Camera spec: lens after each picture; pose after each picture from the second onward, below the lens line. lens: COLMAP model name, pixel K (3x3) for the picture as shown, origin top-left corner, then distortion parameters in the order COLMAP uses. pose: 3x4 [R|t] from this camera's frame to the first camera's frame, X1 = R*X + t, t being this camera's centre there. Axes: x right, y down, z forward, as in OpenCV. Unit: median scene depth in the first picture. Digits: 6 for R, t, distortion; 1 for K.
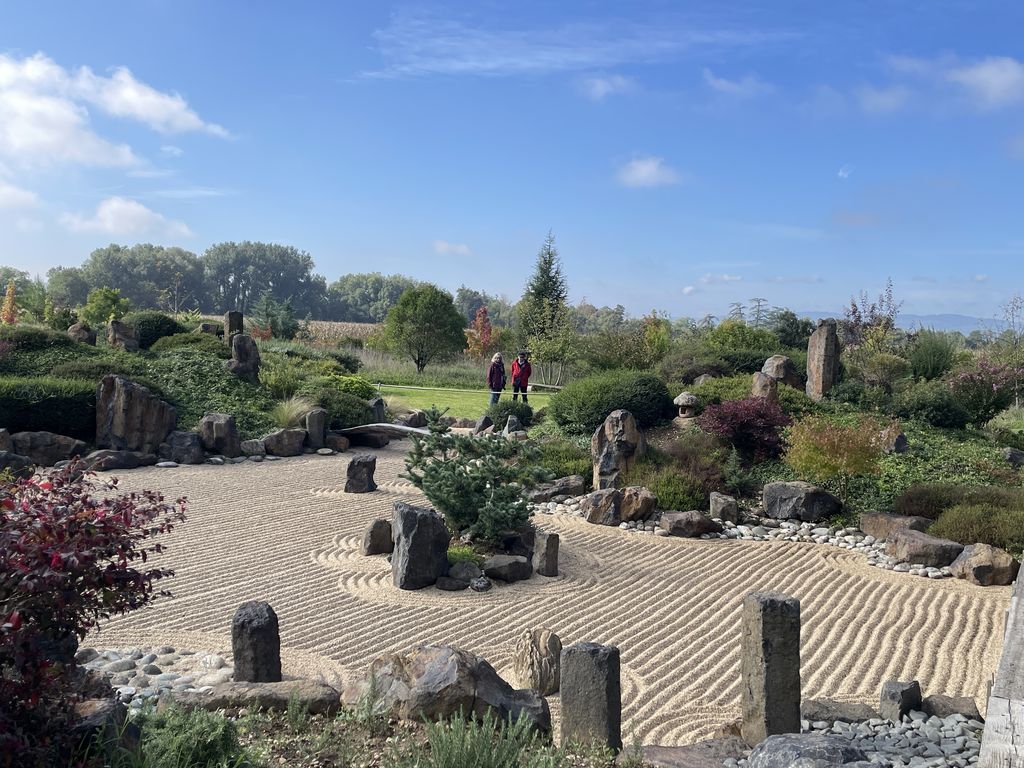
lens RADIAL K [[996.3, 0, 510.7], [0, 996.3, 346.5], [0, 0, 1]] dist [0.110741, -0.160407]
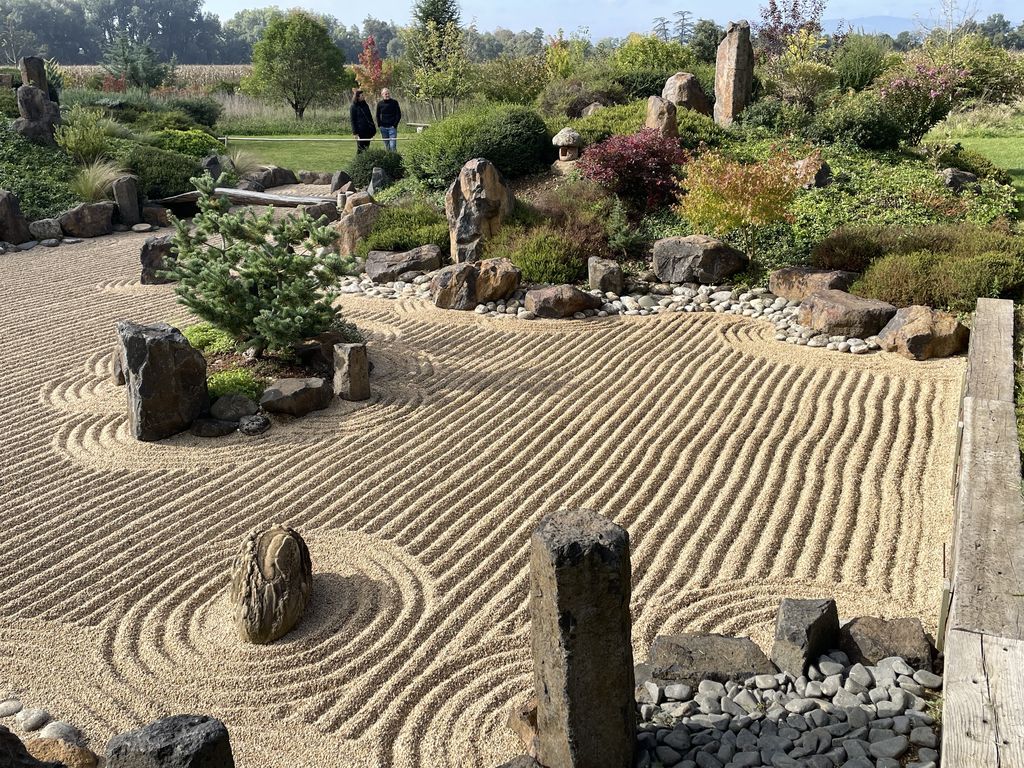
lens RADIAL K [[996.3, 0, 510.7], [0, 996.3, 346.5], [0, 0, 1]] dist [0.110741, -0.160407]
pose [[0.995350, -0.077860, 0.056710, 0.086936], [0.060660, 0.964010, 0.258854, 0.004099], [-0.074824, -0.254211, 0.964250, 0.219336]]
